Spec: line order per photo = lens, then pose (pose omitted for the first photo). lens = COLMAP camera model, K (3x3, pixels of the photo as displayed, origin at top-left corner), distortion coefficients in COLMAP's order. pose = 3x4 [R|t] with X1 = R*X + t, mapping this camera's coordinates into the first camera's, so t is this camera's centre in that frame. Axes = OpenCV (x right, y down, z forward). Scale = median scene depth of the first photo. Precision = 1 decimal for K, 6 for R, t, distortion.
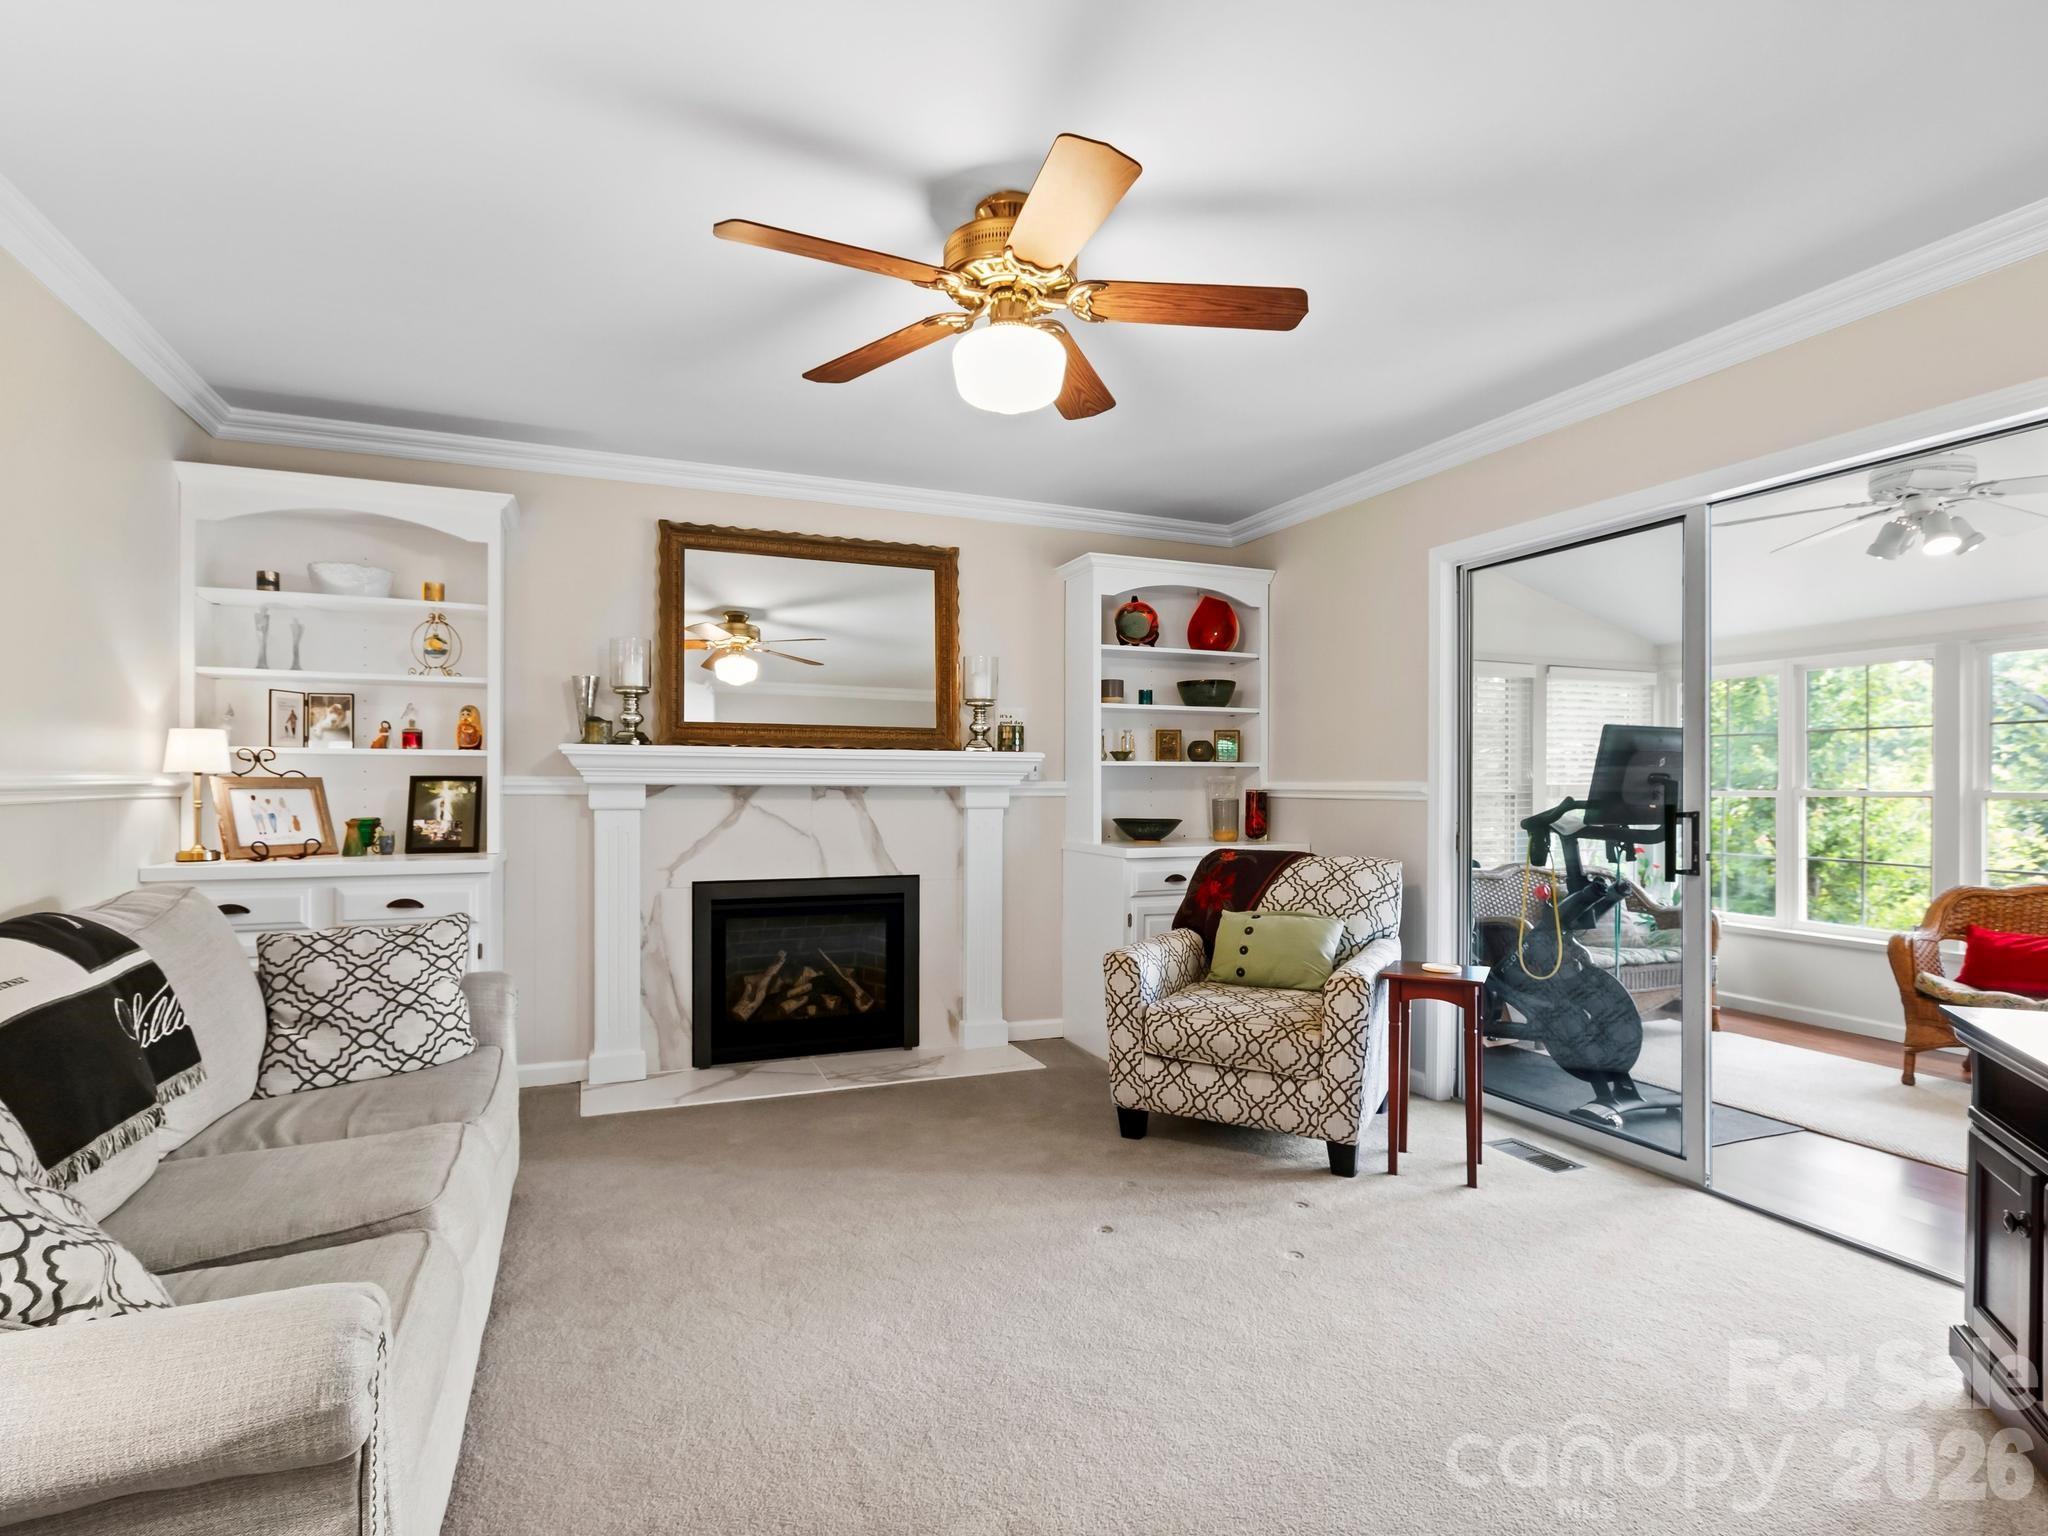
lens RADIAL K [[1046.8, 0, 1026.8], [0, 1046.8, 790.5], [0, 0, 1]] dist [0.000229, 0.001481]
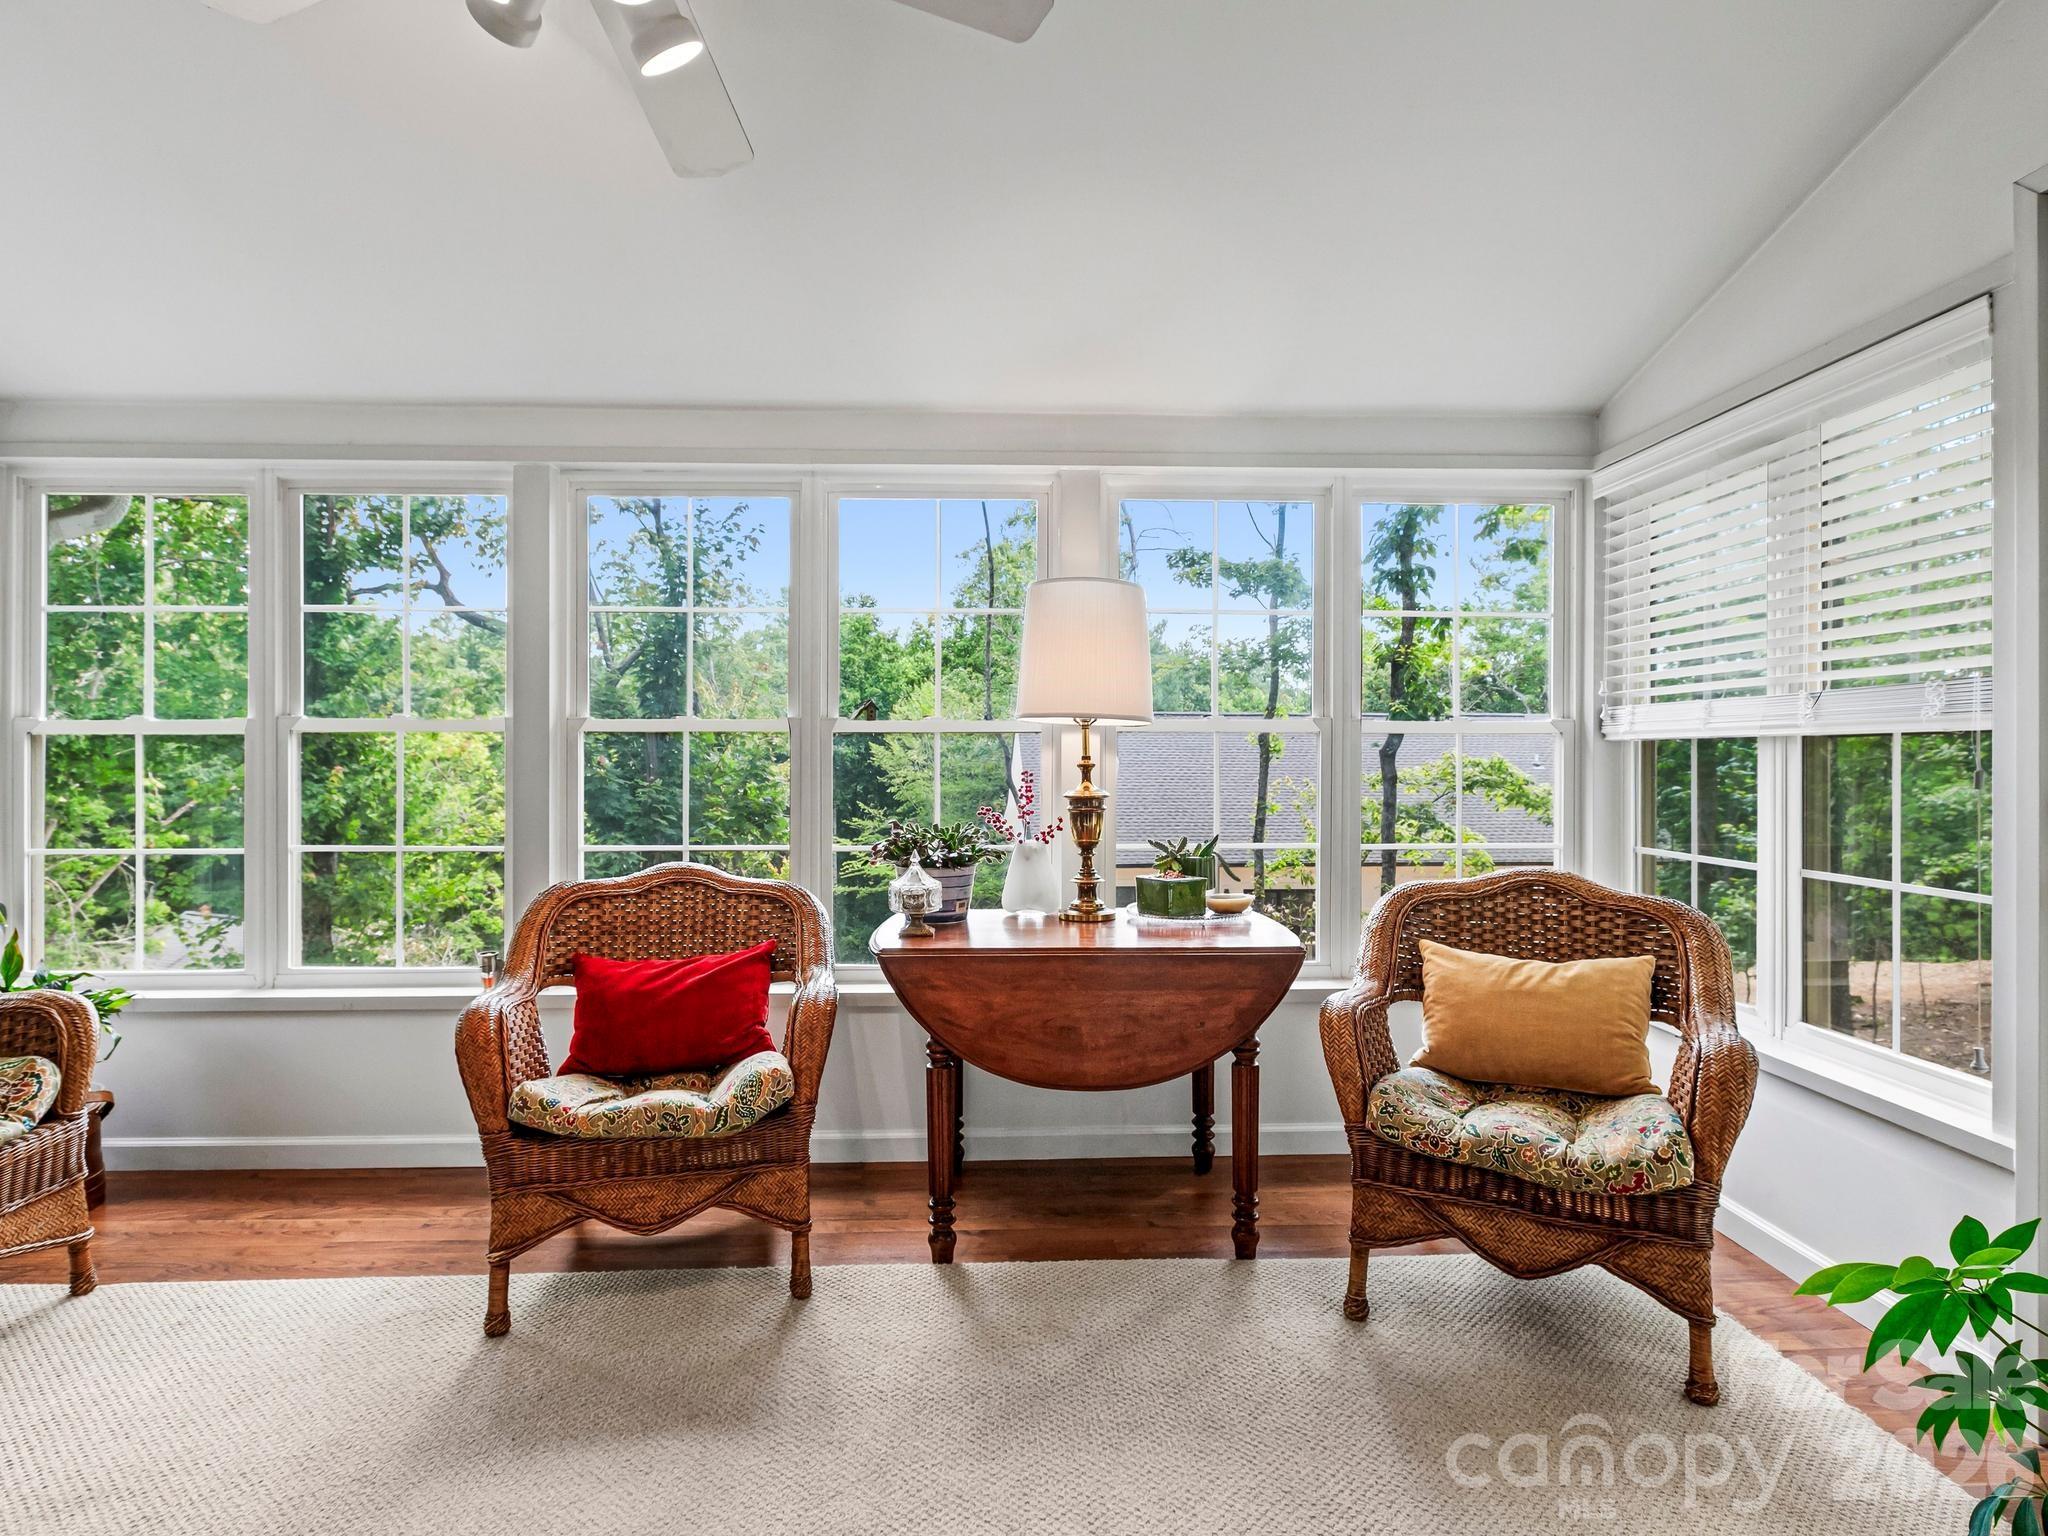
lens RADIAL K [[1069.6, 0, 1031.8], [0, 1069.6, 739.7], [0, 0, 1]] dist [-0.003011, -0.000700]
pose [[0.342631, 0.006701, 0.939446, 0.420372], [0.006927, 0.999929, -0.009659, 0.020618], [-0.939445, 0.009817, 0.342560, 0.541473]]
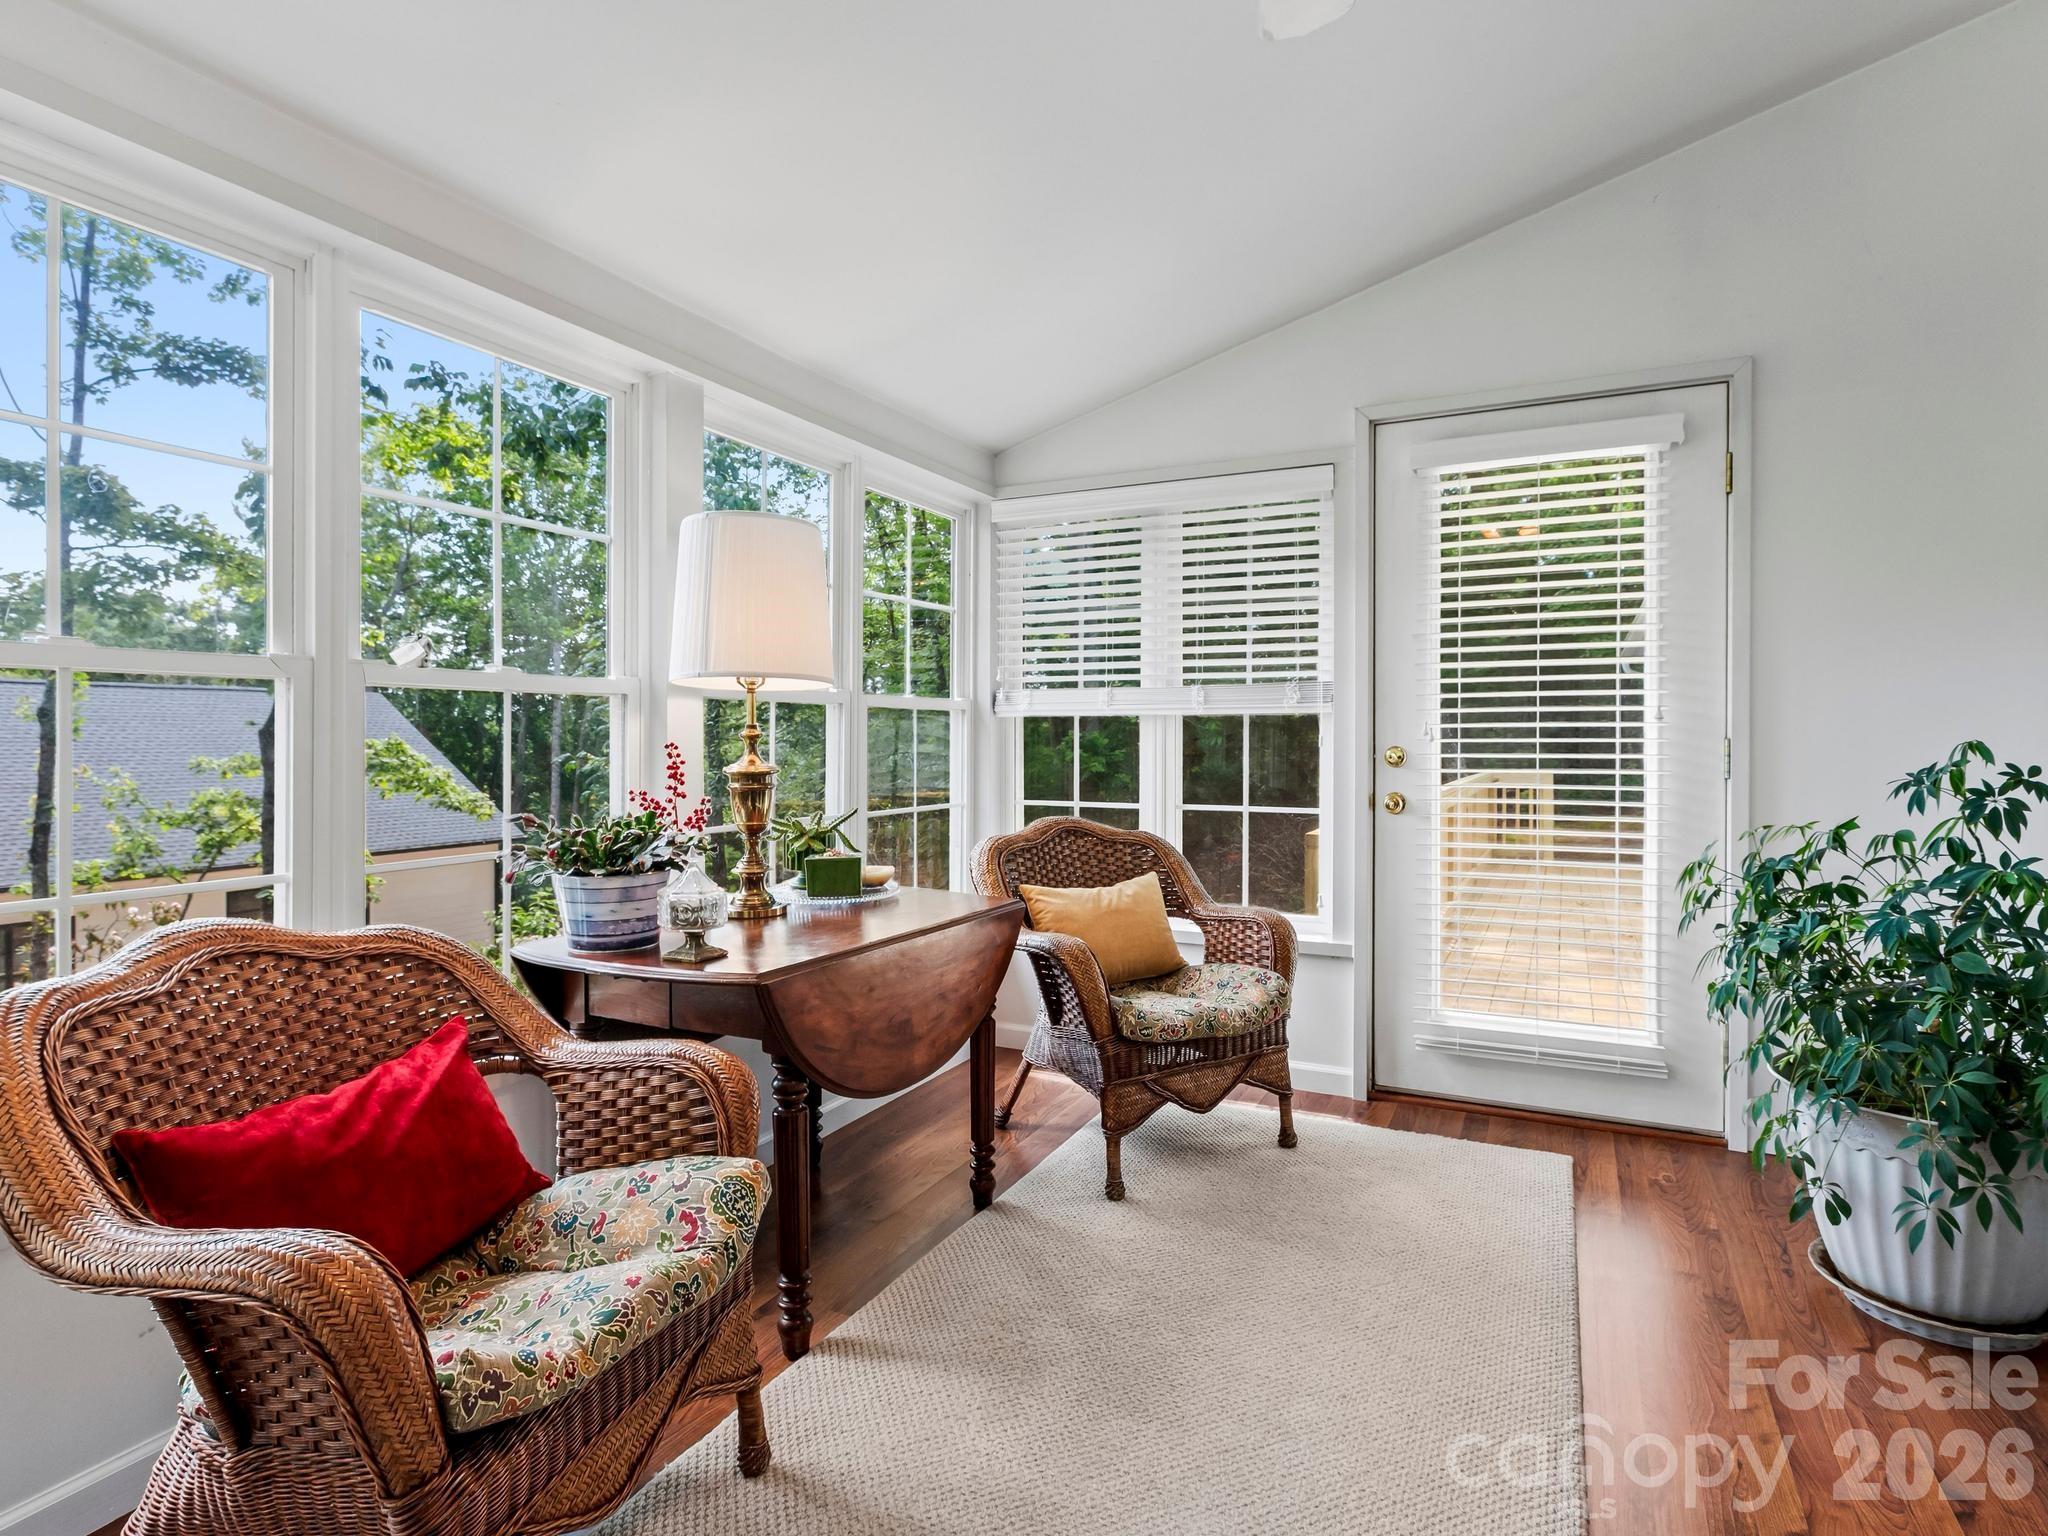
lens RADIAL K [[1069.6, 0, 1031.8], [0, 1069.6, 739.7], [0, 0, 1]] dist [-0.003011, -0.000700]
pose [[-0.658636, -0.007152, 0.752428, 0.511666], [0.000121, 0.999954, 0.009610, 0.025989], [-0.752462, 0.006421, -0.658605, 0.922558]]
